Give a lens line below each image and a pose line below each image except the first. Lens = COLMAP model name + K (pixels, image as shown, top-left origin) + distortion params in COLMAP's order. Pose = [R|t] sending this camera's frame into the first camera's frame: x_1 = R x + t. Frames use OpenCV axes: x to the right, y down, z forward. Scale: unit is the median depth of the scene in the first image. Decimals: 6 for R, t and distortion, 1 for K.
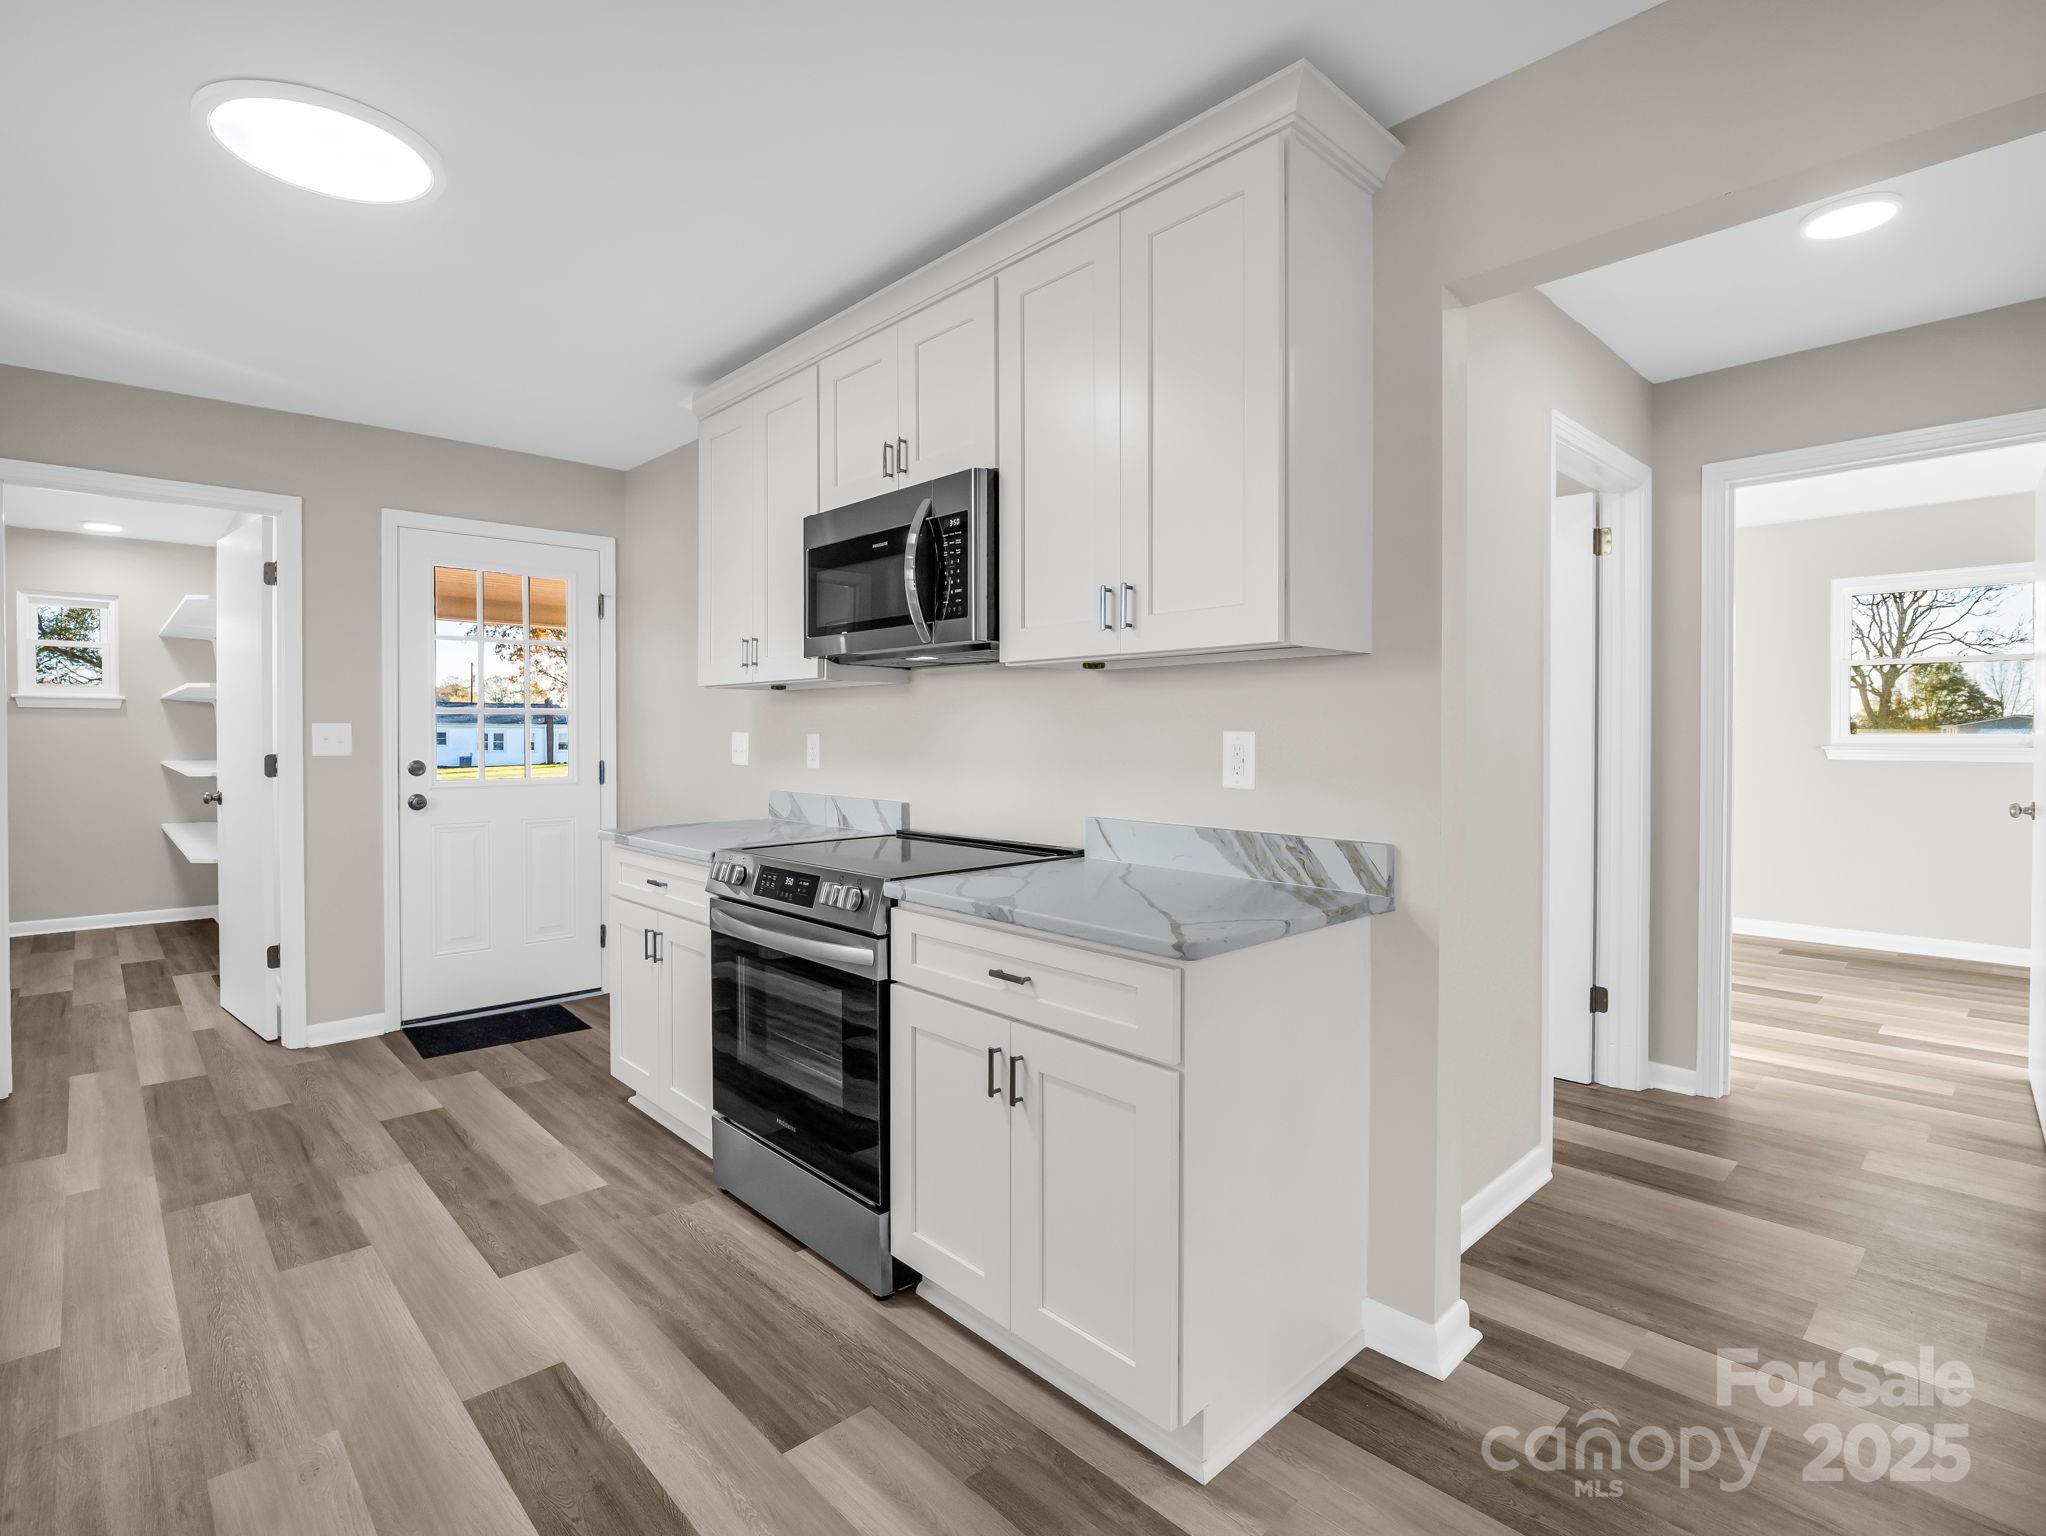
lens RADIAL K [[1022.2, 0, 1017.2], [0, 1022.2, 748.2], [0, 0, 1]] dist [0.001222, 0.000179]
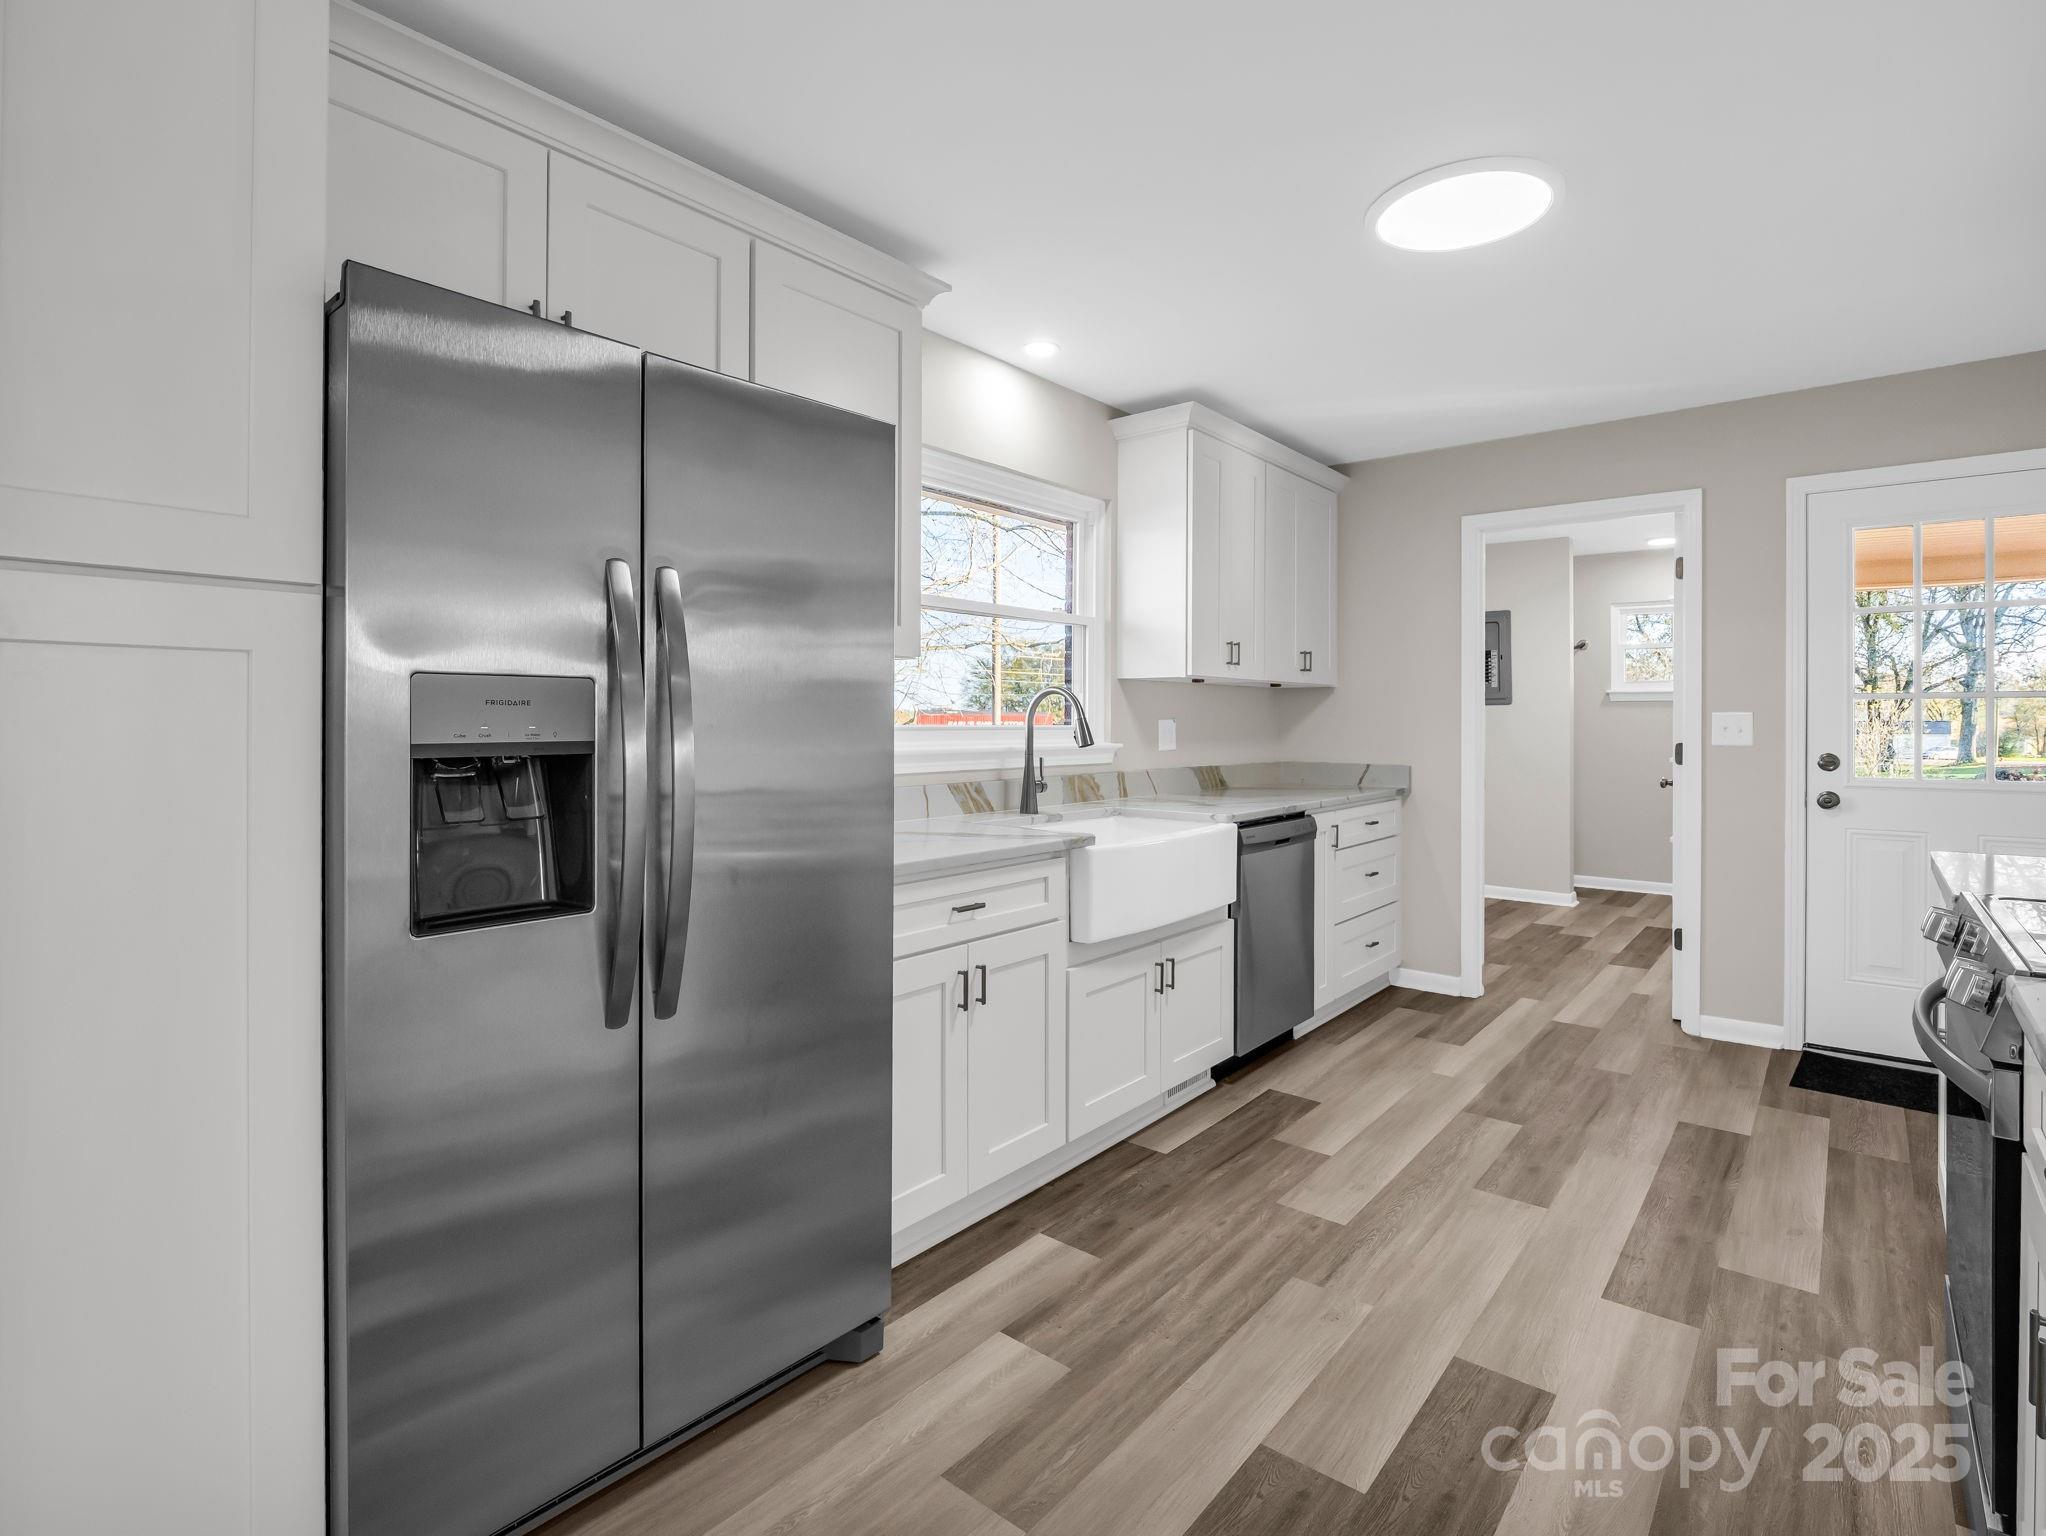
lens RADIAL K [[1022.2, 0, 1001.4], [0, 1022.2, 732.5], [0, 0, 1]] dist [0.001222, 0.000179]
pose [[0.130954, 0.009762, -0.991340, 0.278034], [-0.015442, 0.999850, 0.007806, -0.002941], [0.991268, 0.014286, 0.131085, 0.249247]]
